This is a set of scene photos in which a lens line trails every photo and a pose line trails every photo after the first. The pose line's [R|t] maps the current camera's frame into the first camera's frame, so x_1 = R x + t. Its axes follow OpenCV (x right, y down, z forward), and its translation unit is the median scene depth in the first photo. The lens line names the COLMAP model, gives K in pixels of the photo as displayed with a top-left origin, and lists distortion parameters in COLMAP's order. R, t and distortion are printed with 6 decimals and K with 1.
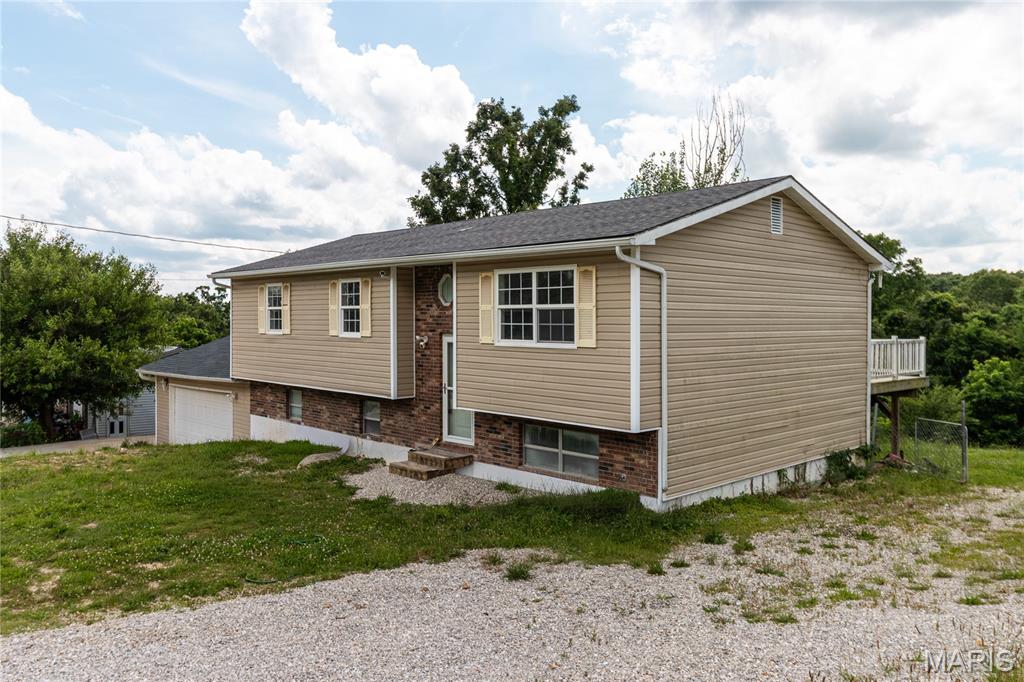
lens RADIAL K [[780.5, 0, 511.9], [0, 780.5, 341.1], [0, 0, 1]] dist [0.005692, -0.000481]
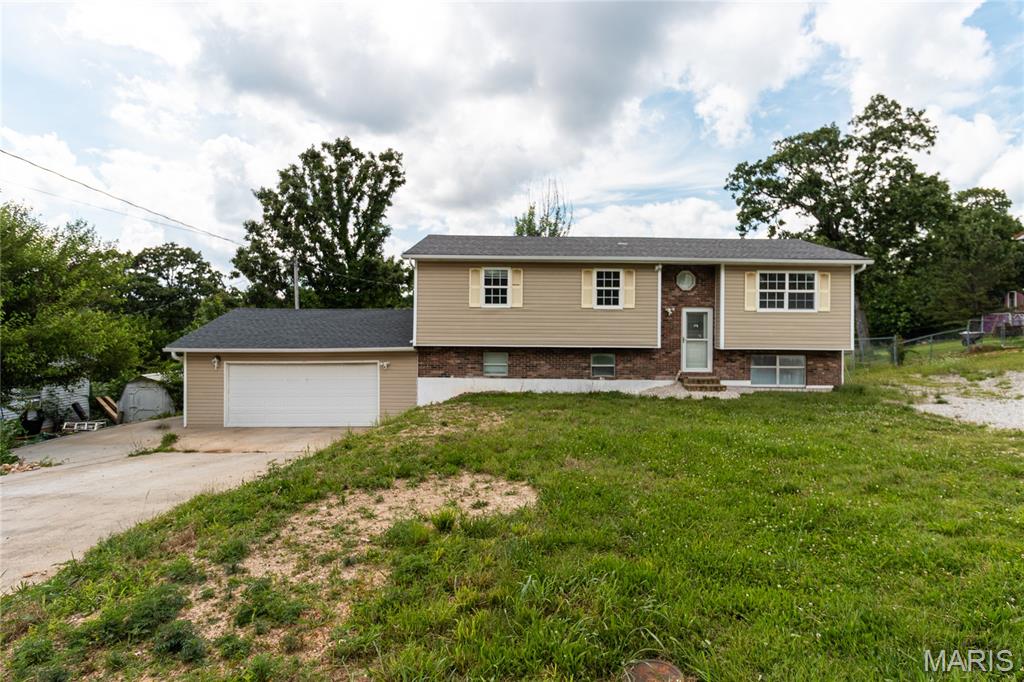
lens RADIAL K [[562.0, 0, 511.2], [0, 562.0, 333.5], [0, 0, 1]] dist [-0.012750, -0.000372]
pose [[0.691284, -0.001041, 0.722582, -1.155468], [0.013324, 0.999847, -0.011306, 0.053824], [-0.722460, 0.017443, 0.691193, 0.428735]]
